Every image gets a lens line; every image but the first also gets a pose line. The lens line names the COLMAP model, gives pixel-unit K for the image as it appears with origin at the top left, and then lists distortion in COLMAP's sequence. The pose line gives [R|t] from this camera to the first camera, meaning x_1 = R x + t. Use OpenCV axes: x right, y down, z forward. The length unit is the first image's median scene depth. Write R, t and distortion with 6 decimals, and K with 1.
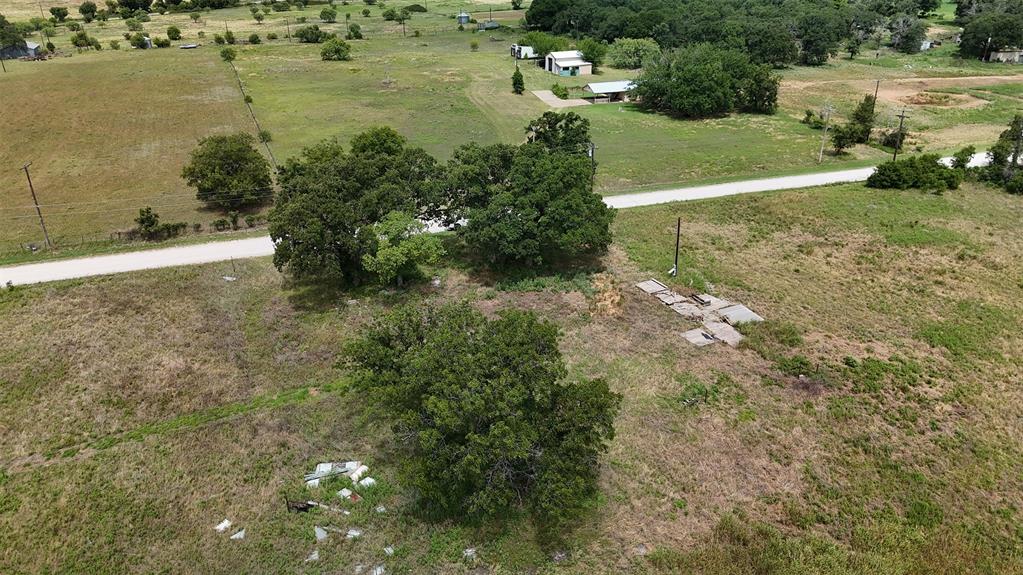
lens RADIAL K [[753.2, 0, 509.7], [0, 753.2, 288.3], [0, 0, 1]] dist [0.070933, -0.062550]
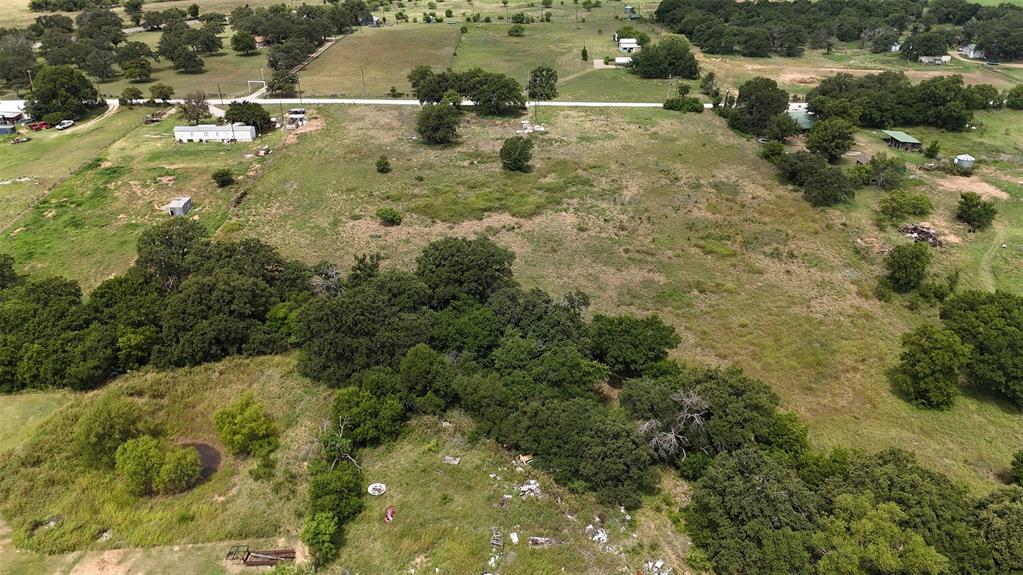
lens RADIAL K [[753.2, 0, 509.7], [0, 753.2, 288.3], [0, 0, 1]] dist [0.070933, -0.062550]
pose [[0.926165, 0.172363, -0.335425, 0.523223], [-0.158148, 0.984969, 0.069466, 0.191118], [0.342356, -0.011290, 0.939502, -0.801699]]
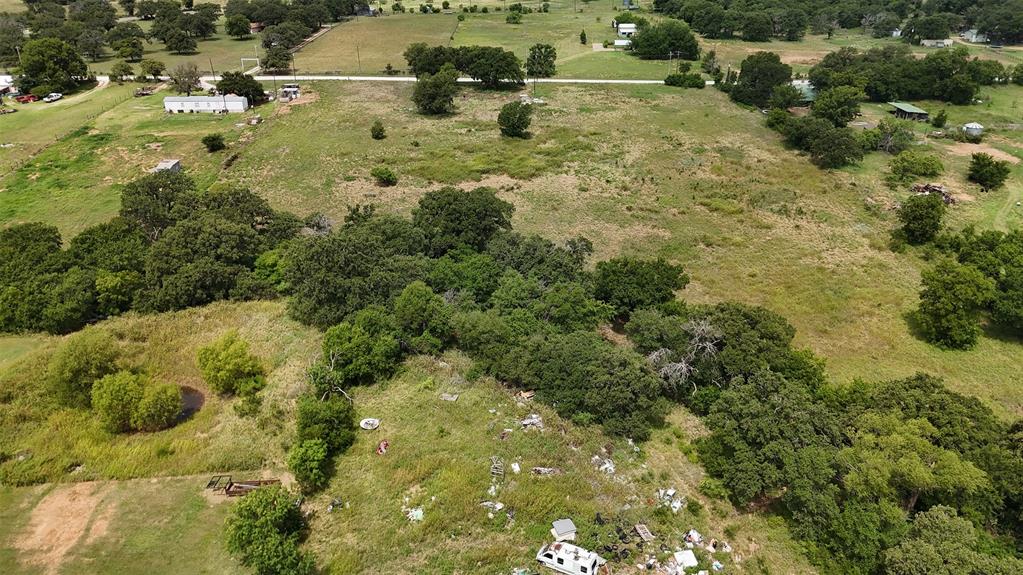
lens RADIAL K [[753.2, 0, 509.7], [0, 753.2, 288.3], [0, 0, 1]] dist [0.070933, -0.062550]
pose [[0.927633, 0.167920, -0.333615, 0.520667], [-0.158855, 0.985797, 0.054484, 0.248255], [0.338026, 0.002455, 0.941134, -0.776257]]
